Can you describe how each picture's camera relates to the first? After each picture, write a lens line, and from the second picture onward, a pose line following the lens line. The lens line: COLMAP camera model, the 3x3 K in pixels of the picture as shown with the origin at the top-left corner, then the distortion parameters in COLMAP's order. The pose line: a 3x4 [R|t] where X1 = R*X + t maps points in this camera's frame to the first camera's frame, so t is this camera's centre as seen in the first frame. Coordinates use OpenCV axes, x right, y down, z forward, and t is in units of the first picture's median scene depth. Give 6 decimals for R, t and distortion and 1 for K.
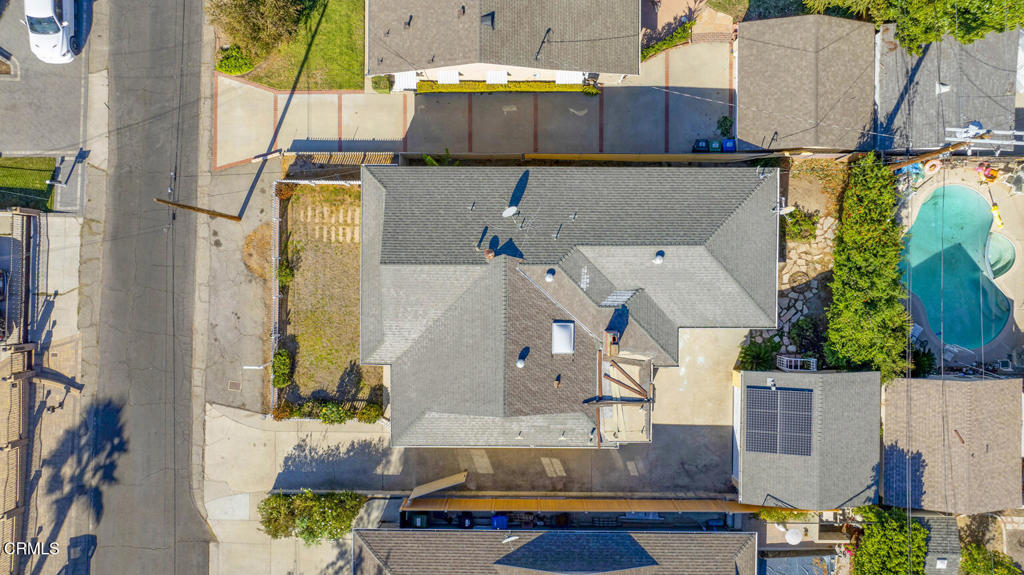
lens RADIAL K [[737.8, 0, 518.1], [0, 737.8, 282.1], [0, 0, 1]] dist [-0.001459, -0.049100]
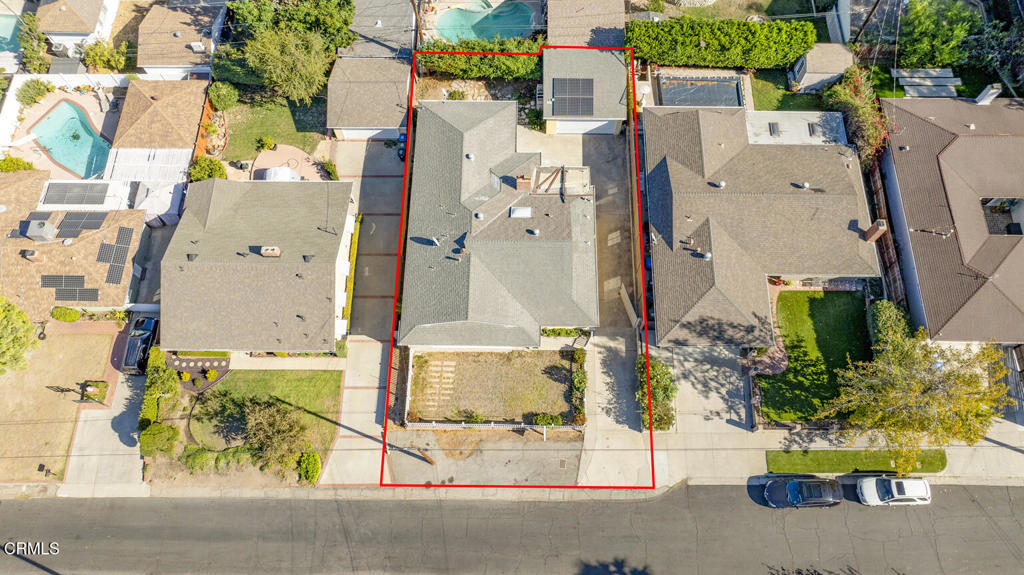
lens RADIAL K [[737.8, 0, 518.1], [0, 737.8, 282.1], [0, 0, 1]] dist [-0.001459, -0.049100]
pose [[0.009671, -0.916297, 0.400383, -0.616671], [0.999583, -0.002029, -0.028788, 0.102840], [0.027191, 0.400495, 0.915895, -0.304606]]
